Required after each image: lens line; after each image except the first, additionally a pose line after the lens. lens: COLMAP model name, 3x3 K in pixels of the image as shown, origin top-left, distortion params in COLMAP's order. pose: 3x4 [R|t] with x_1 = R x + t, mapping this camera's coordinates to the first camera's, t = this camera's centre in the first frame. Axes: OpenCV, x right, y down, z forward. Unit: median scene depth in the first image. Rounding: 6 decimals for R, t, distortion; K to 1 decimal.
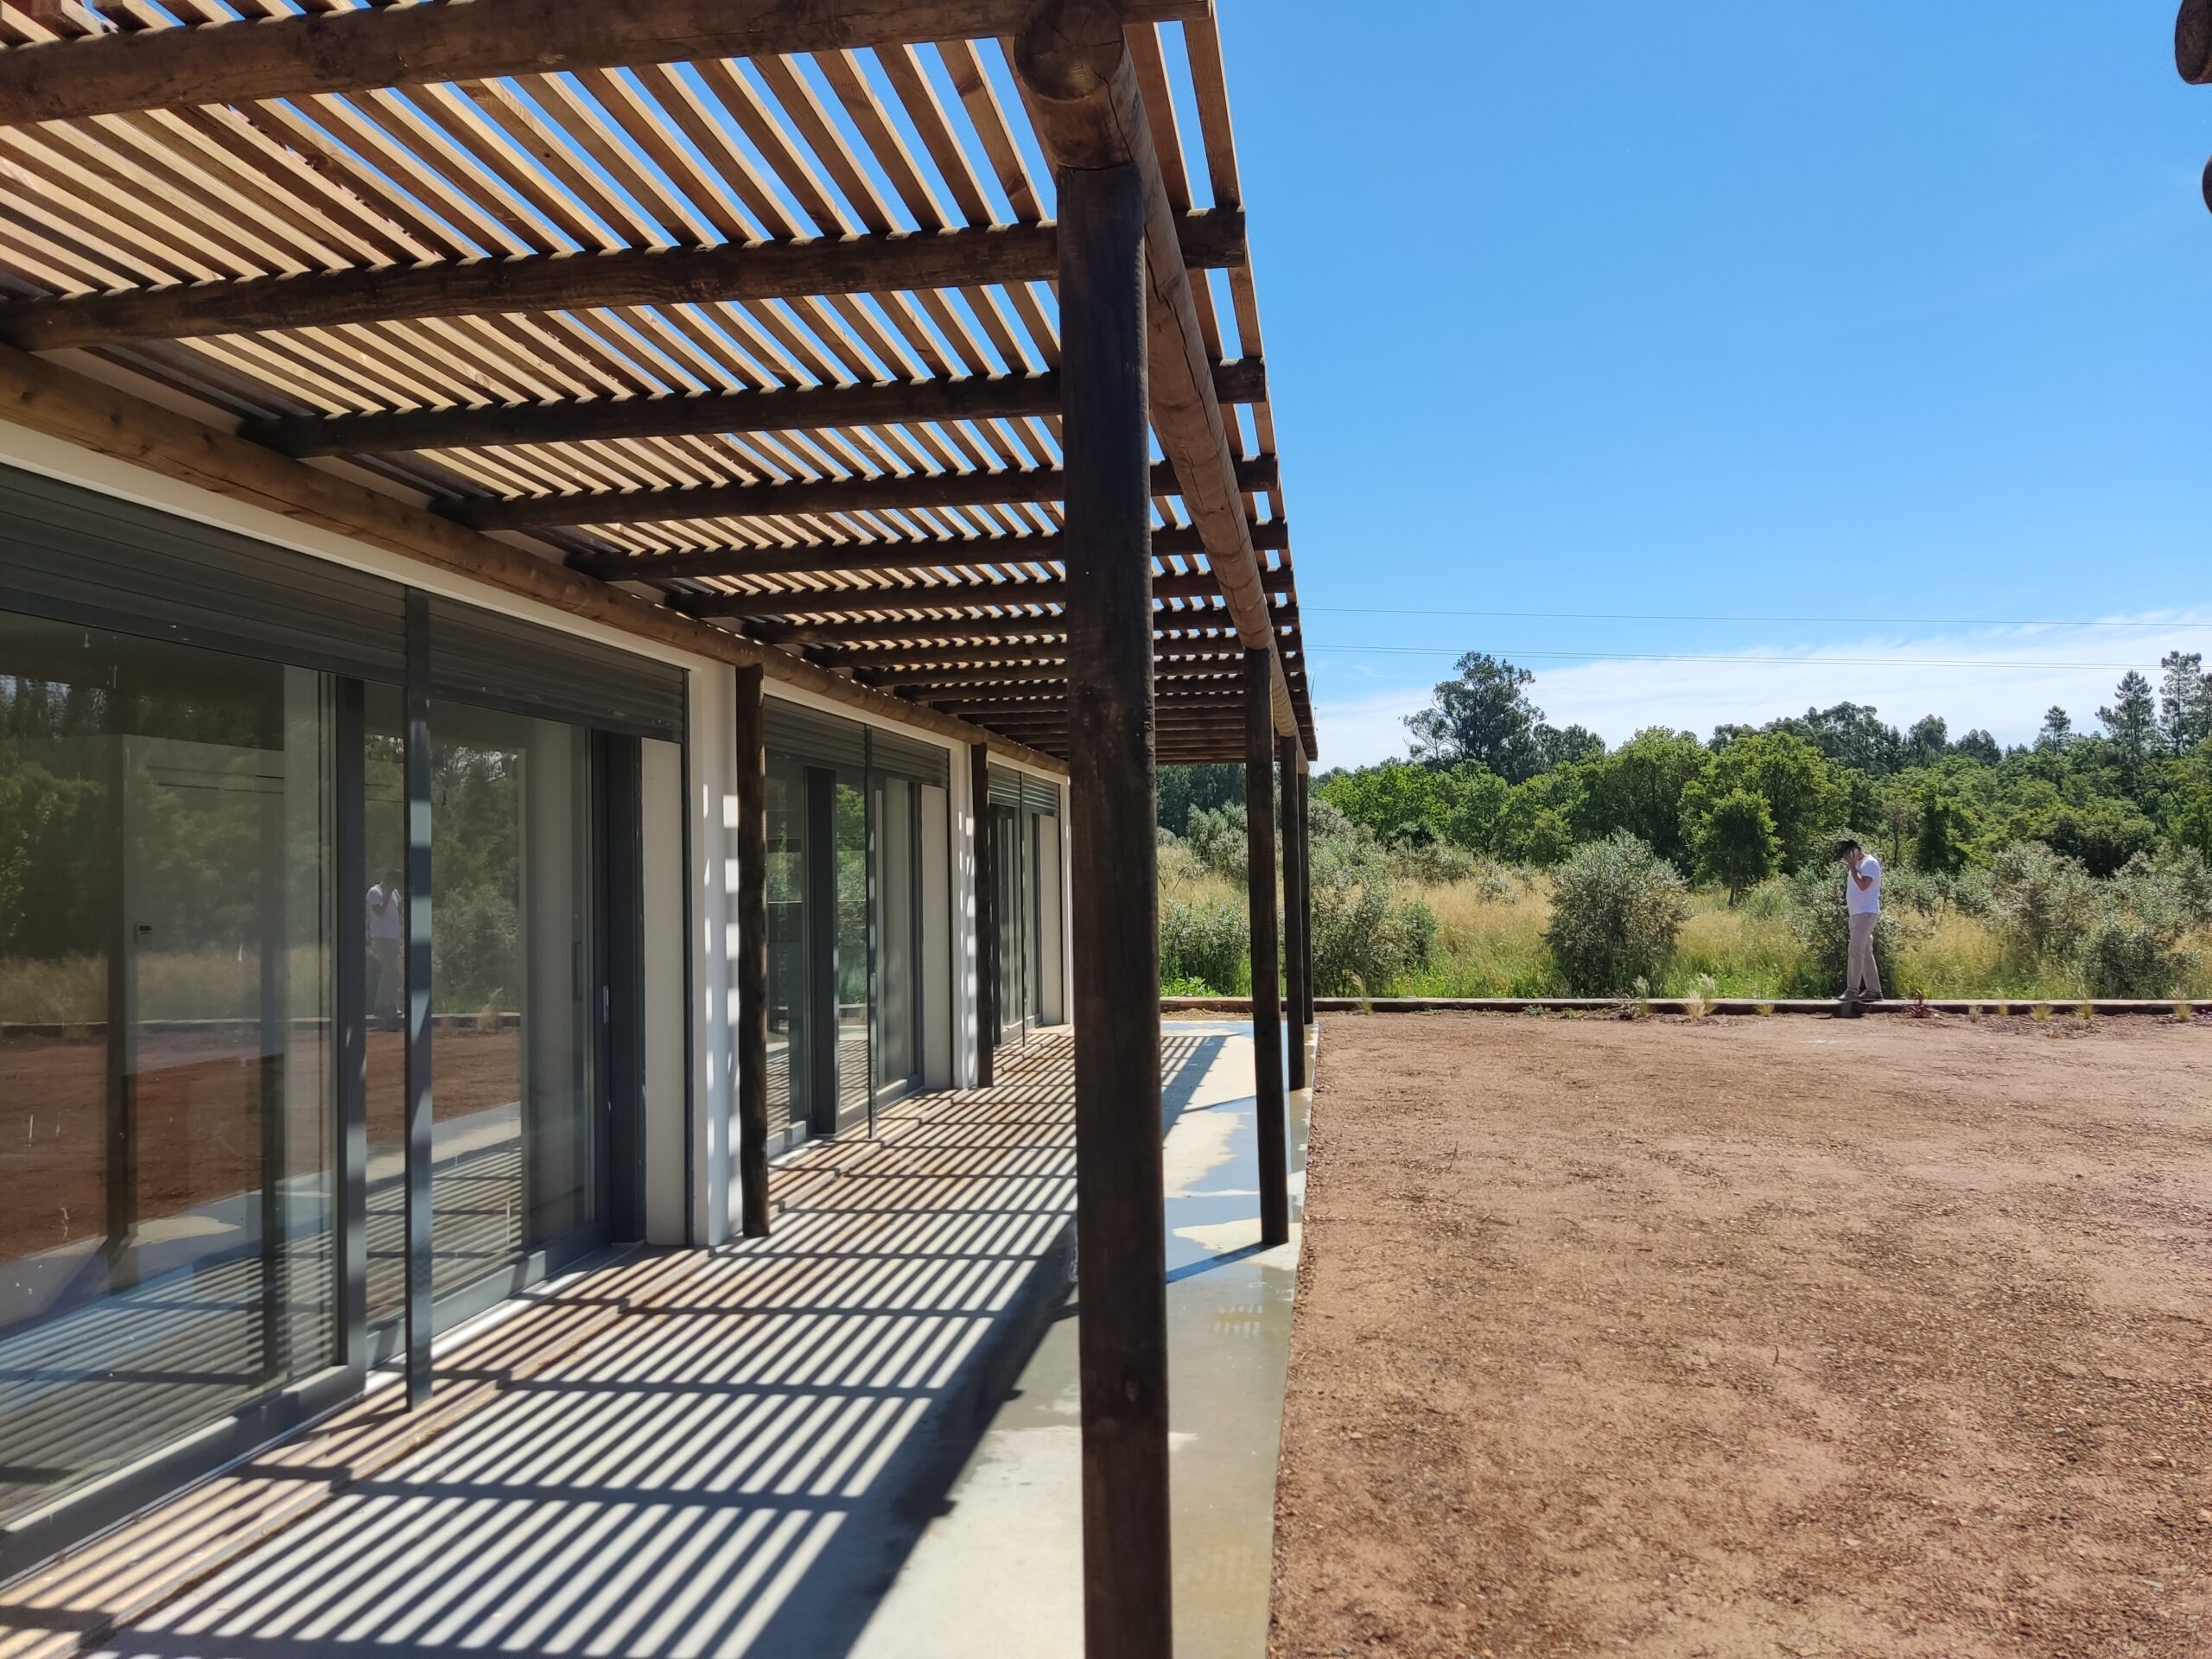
lens RADIAL K [[1637.8, 0, 1105.9], [0, 1637.8, 794.2], [0, 0, 1]] dist [0.058142, -0.084246]
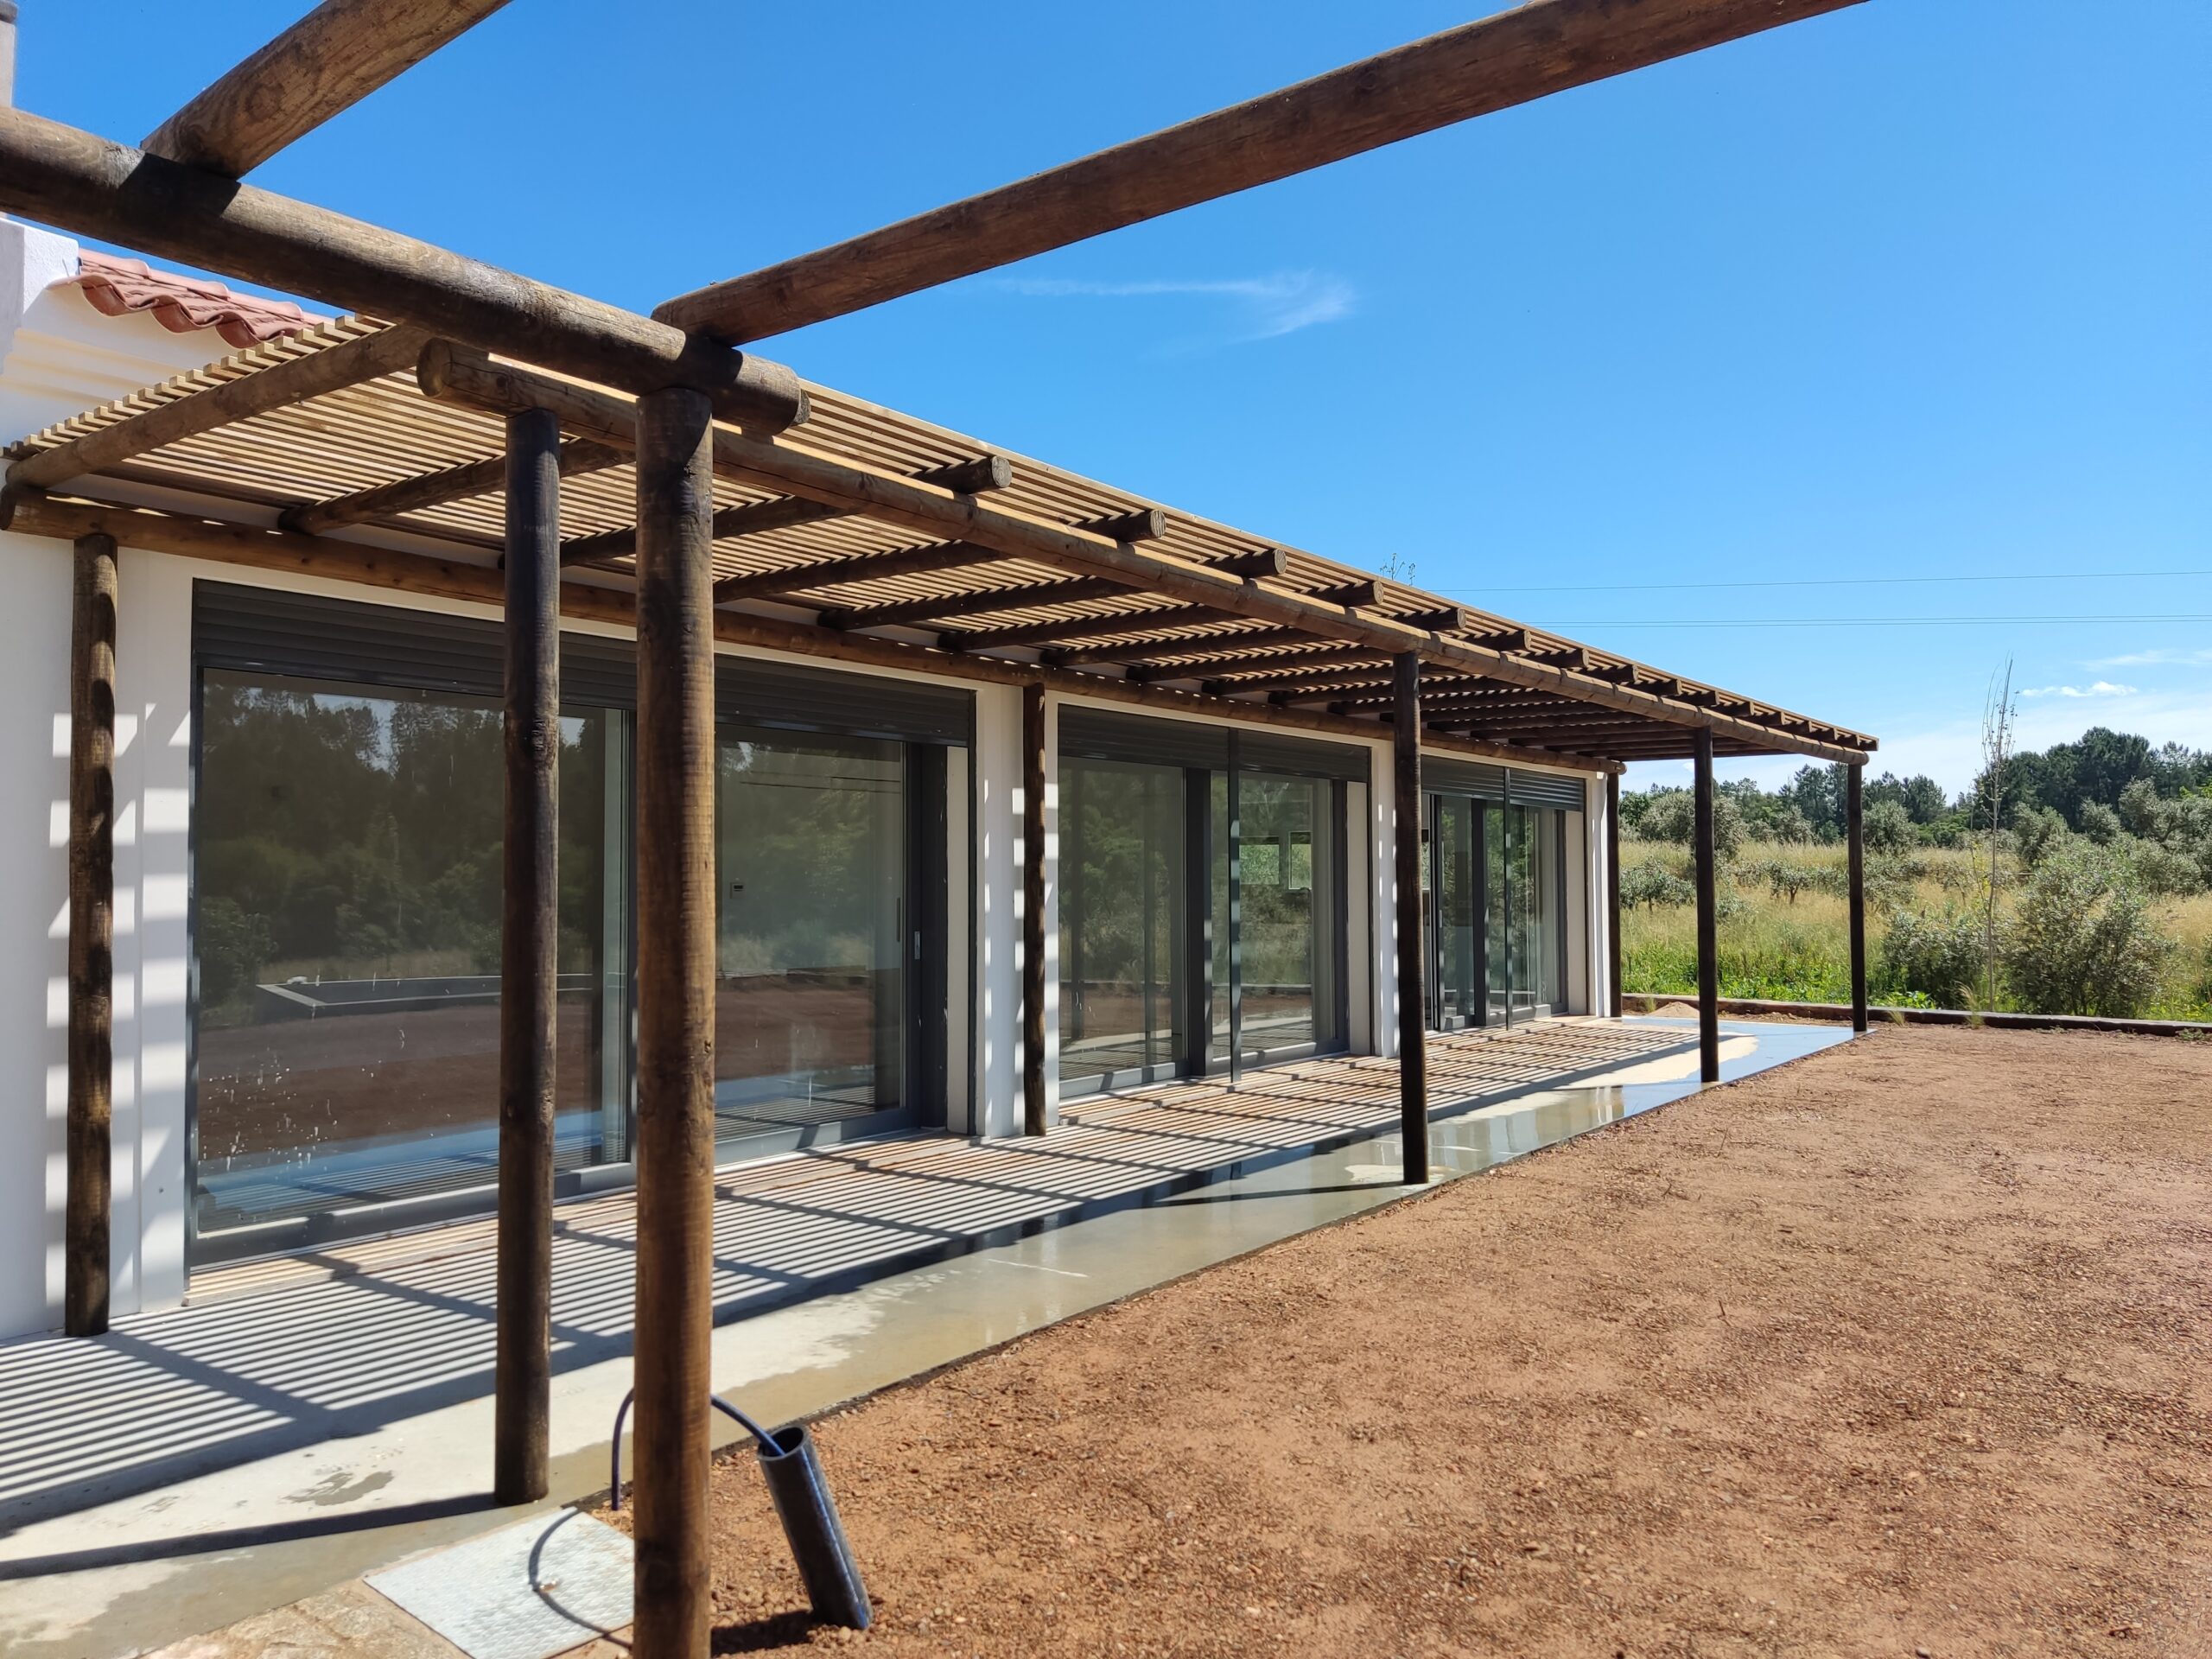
lens RADIAL K [[1631.8, 0, 1106.0], [0, 1631.8, 829.5], [0, 0, 1]] dist [0.115977, -0.167042]
pose [[0.878390, 0.000771, -0.477943, 0.630673], [0.008444, 0.999818, 0.017131, 0.016618], [0.477869, -0.019083, 0.878224, -0.108904]]
